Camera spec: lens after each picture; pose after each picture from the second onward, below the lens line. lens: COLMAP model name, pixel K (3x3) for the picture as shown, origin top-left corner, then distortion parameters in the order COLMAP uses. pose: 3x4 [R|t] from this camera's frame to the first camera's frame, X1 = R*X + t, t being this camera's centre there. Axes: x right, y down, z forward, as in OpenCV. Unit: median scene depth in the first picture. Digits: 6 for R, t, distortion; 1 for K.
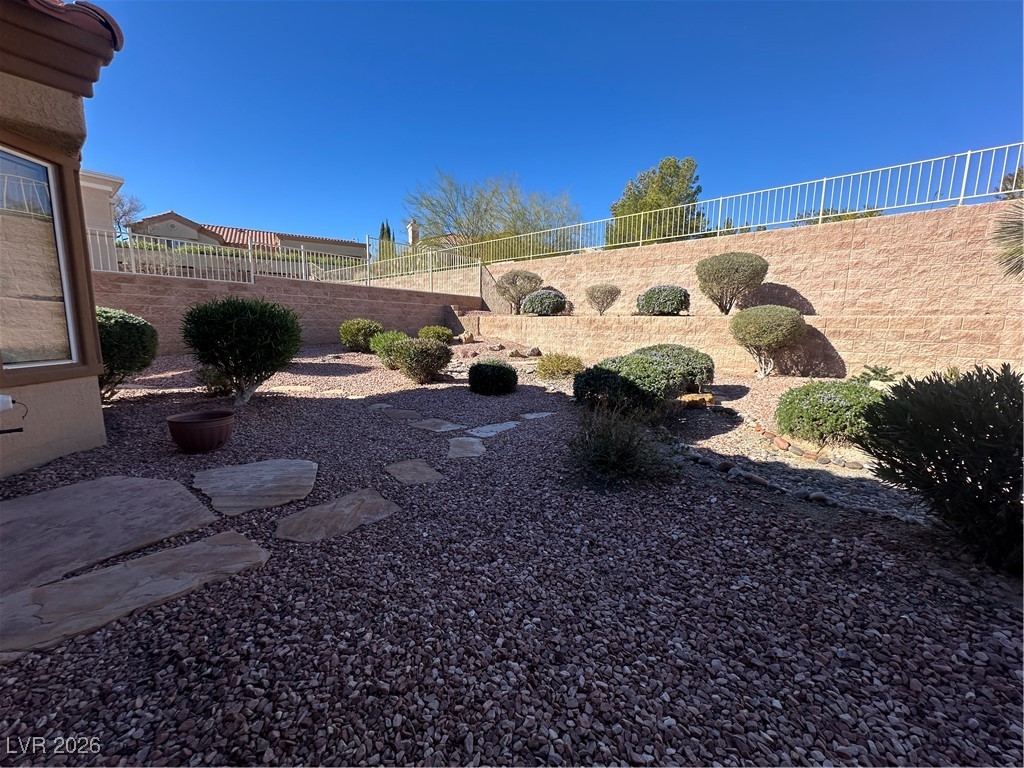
lens RADIAL K [[407.0, 0, 510.7], [0, 407.0, 383.3], [0, 0, 1]] dist [-0.005160, 0.000715]
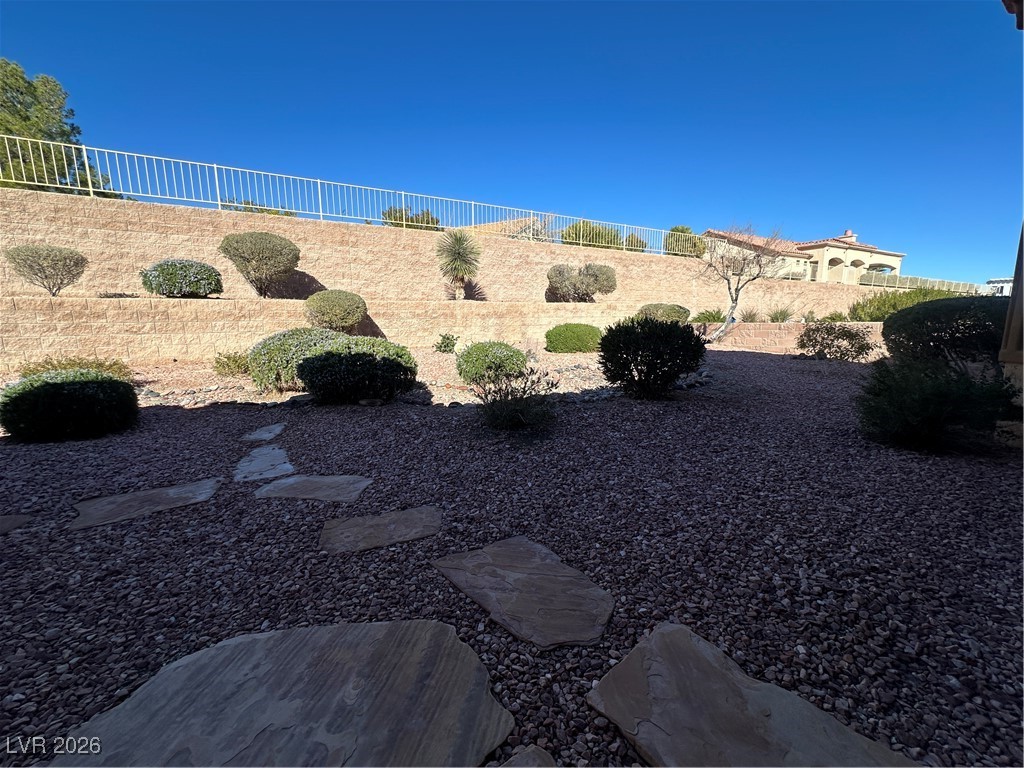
lens RADIAL K [[407.0, 0, 510.9], [0, 407.0, 382.5], [0, 0, 1]] dist [-0.005160, 0.000715]
pose [[0.276741, -0.175712, 0.944743, -0.272149], [0.147182, 0.979290, 0.139024, -0.025689], [-0.949606, 0.100576, 0.296872, 0.209091]]
